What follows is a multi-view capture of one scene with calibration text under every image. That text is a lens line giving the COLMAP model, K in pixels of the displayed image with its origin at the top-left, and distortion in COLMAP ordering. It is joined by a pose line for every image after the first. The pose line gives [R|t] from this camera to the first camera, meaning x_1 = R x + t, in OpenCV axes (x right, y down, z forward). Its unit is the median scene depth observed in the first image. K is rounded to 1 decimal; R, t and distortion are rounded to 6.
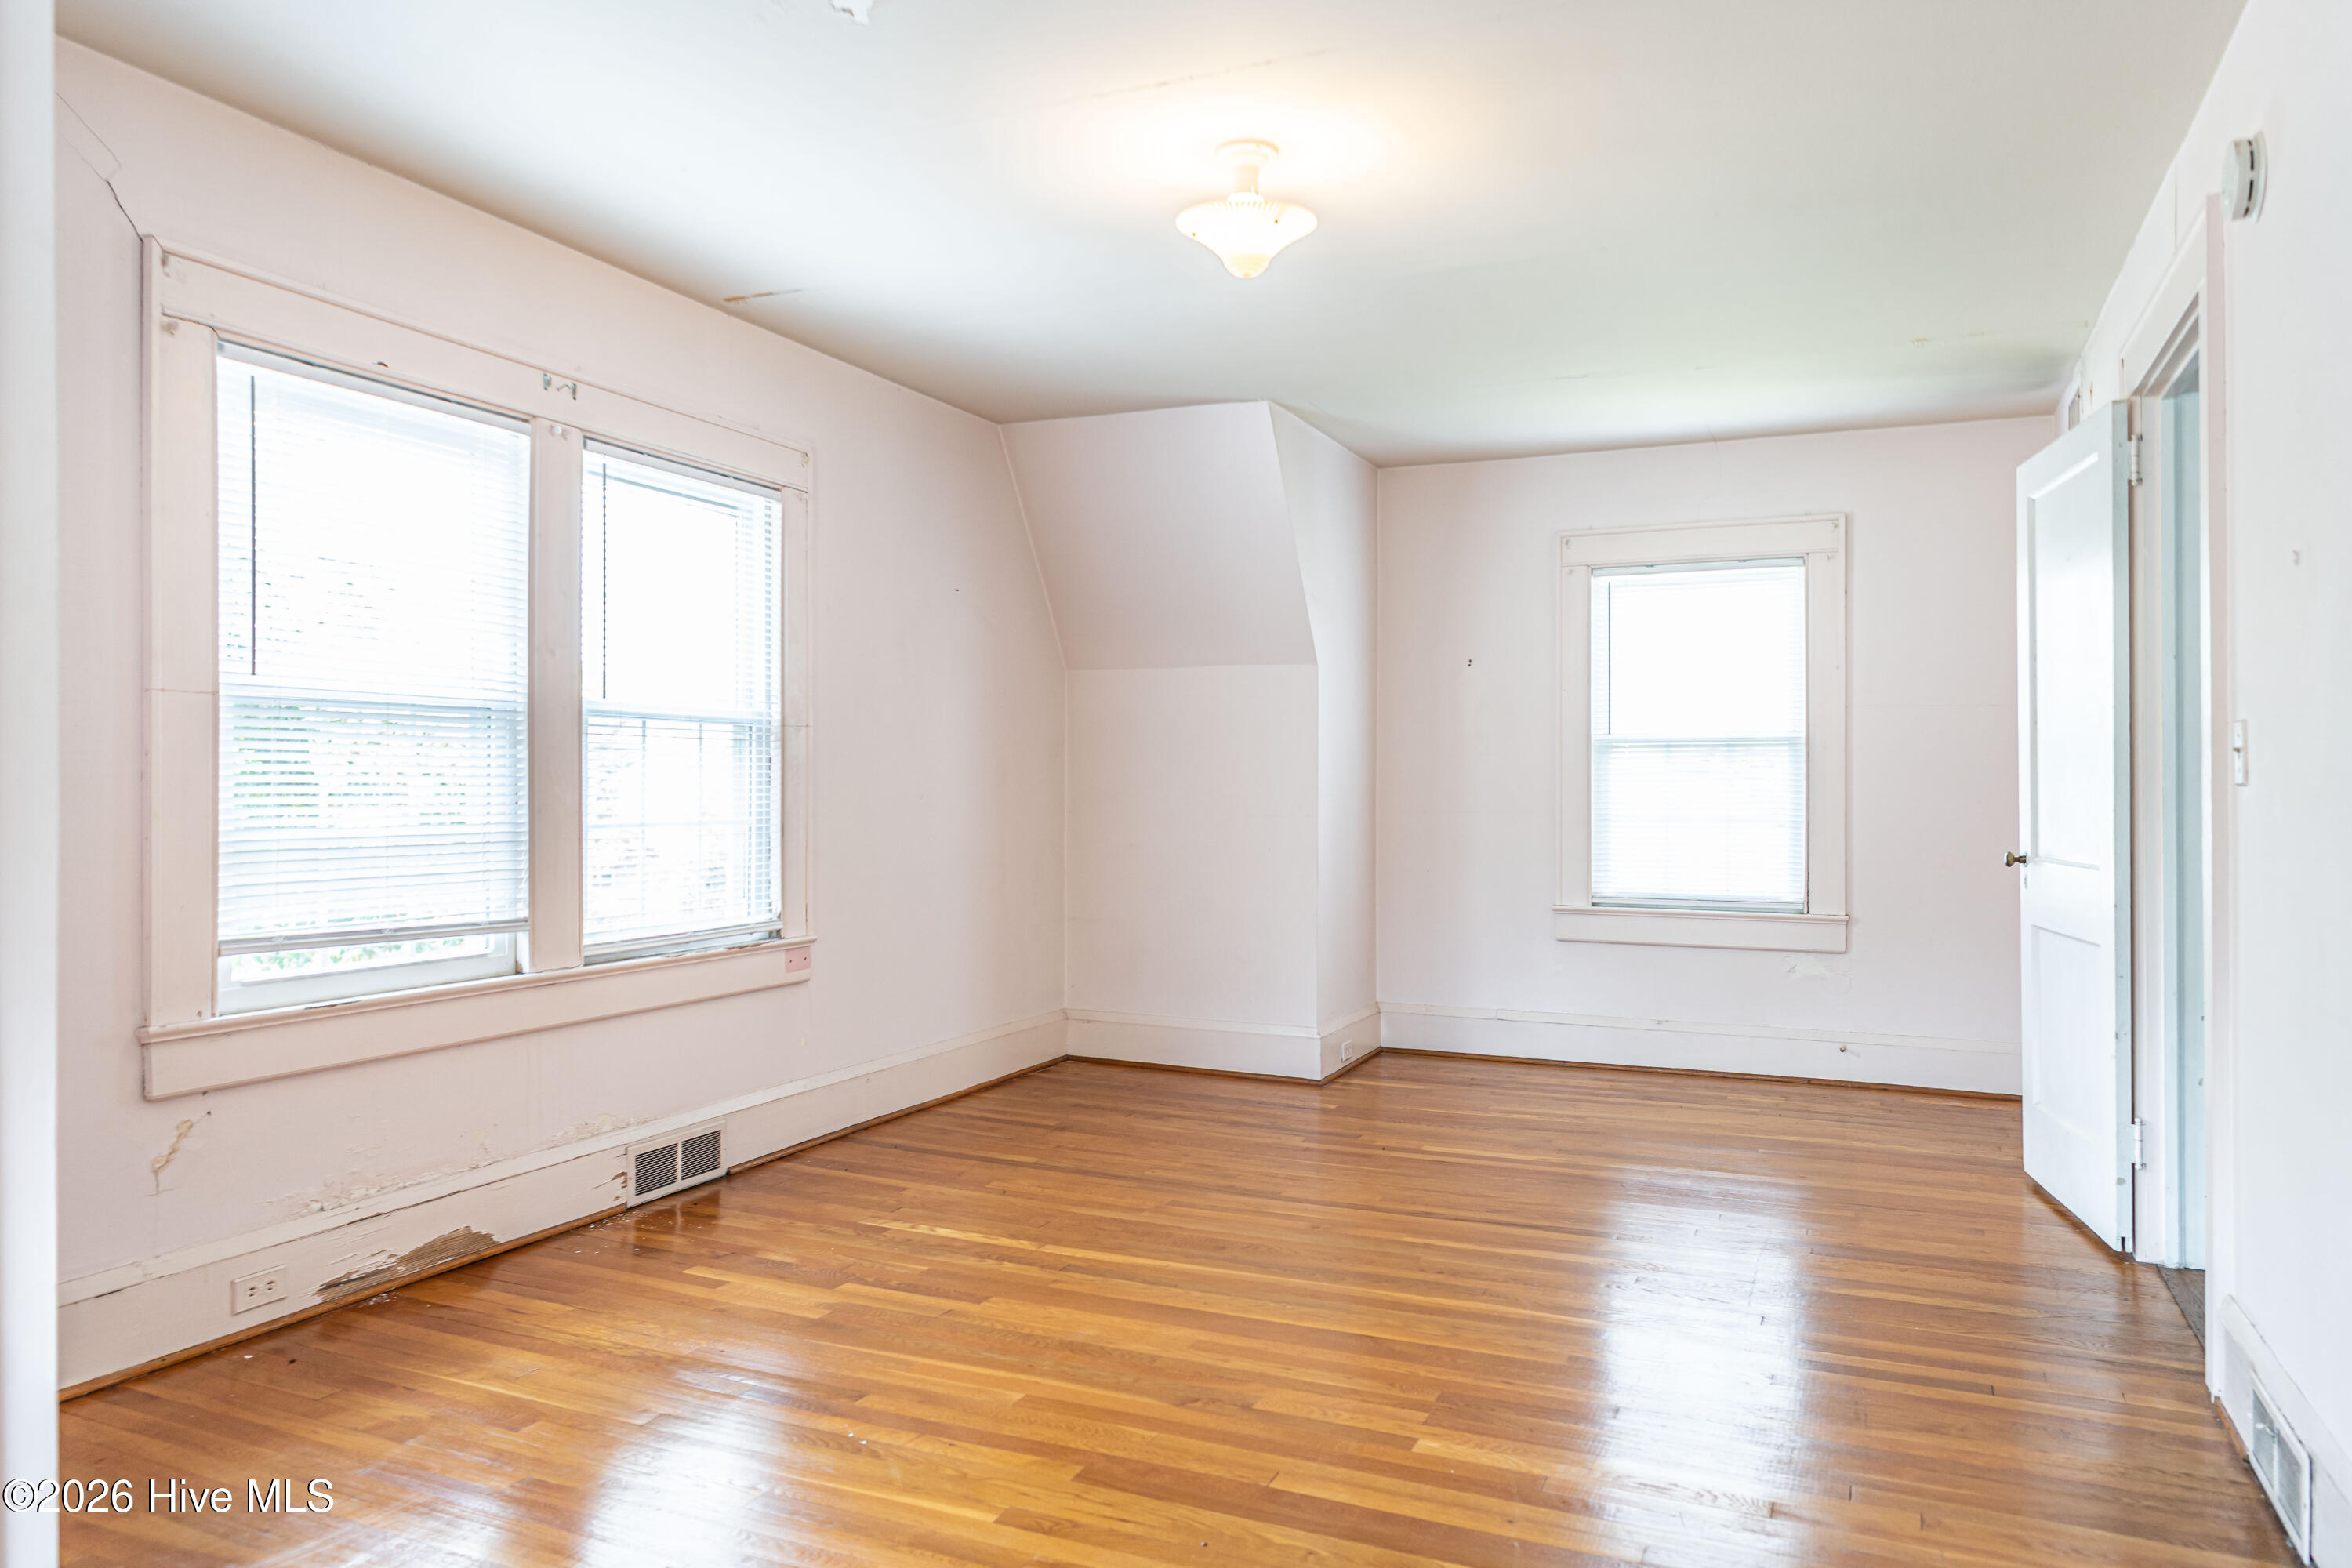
lens RADIAL K [[1568.2, 0, 1163.7], [0, 1568.2, 799.4], [0, 0, 1]] dist [-0.005514, 0.008137]
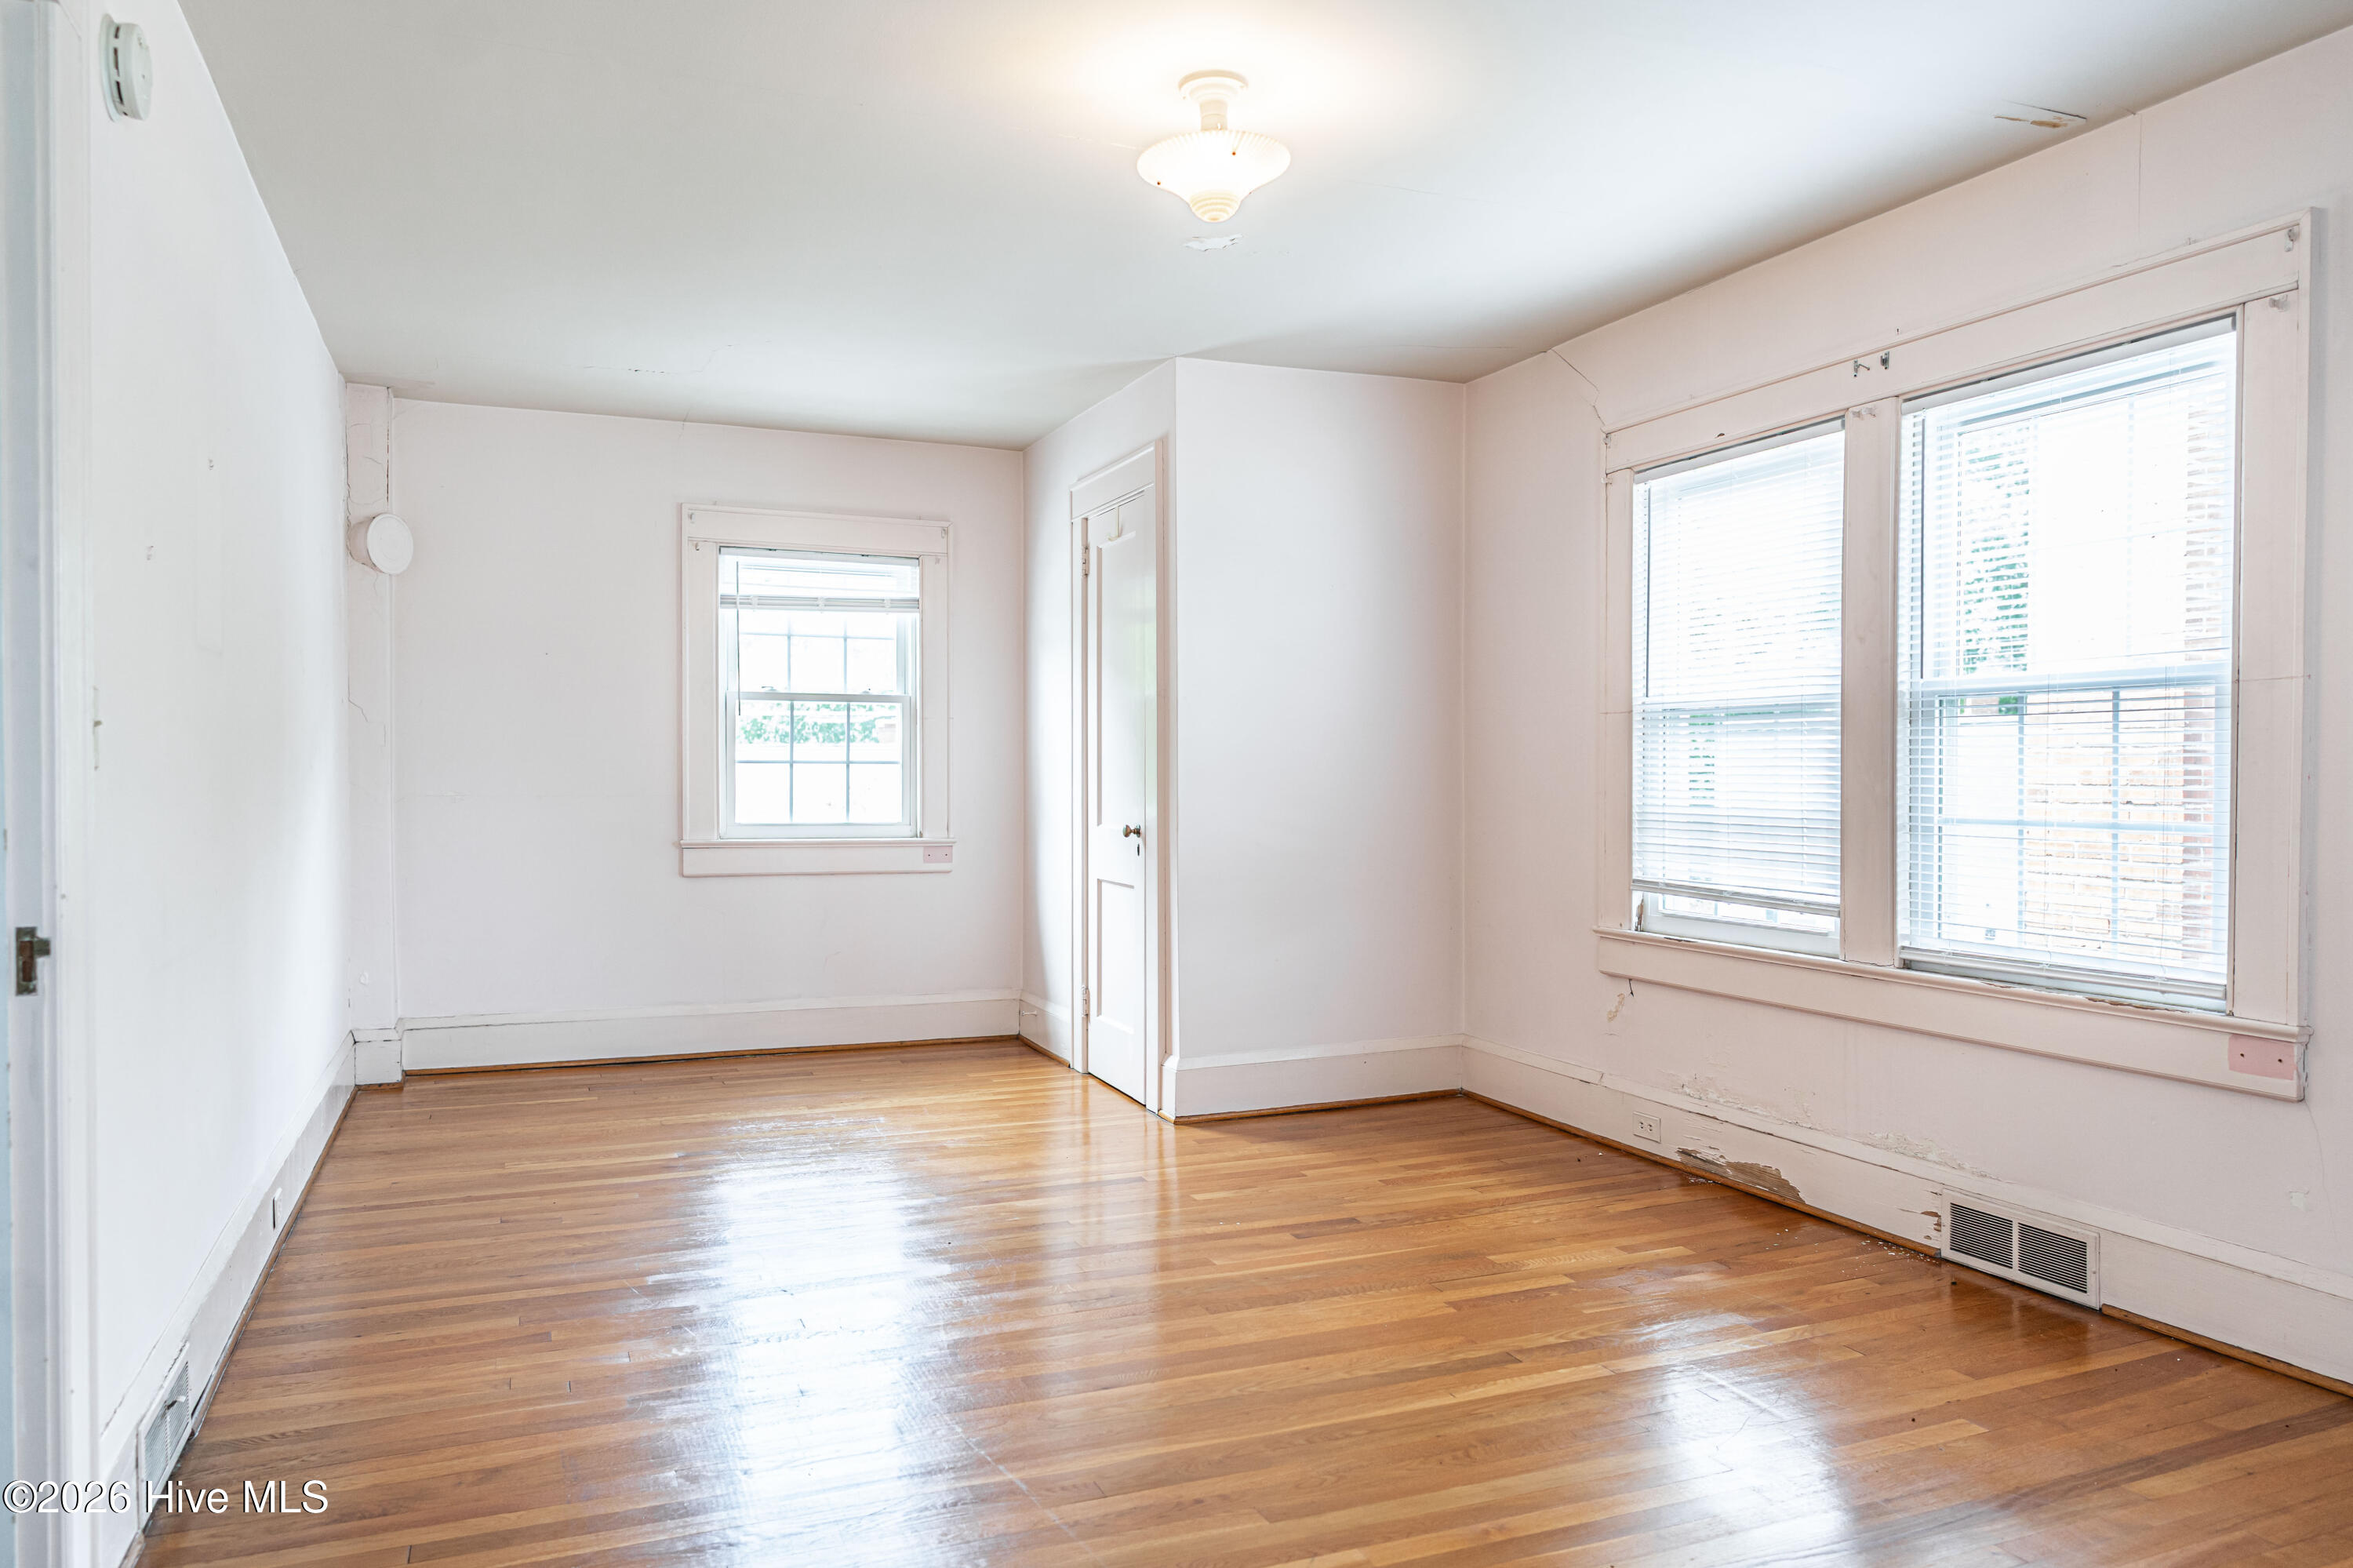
lens RADIAL K [[1568.9, 0, 1164.2], [0, 1568.9, 799.4], [0, 0, 1]] dist [-0.005514, 0.008137]
pose [[-0.681841, 0.009031, -0.731445, 0.656581], [-0.009839, 0.999720, 0.021515, -0.010797], [0.731434, 0.021866, -0.681561, 1.407264]]
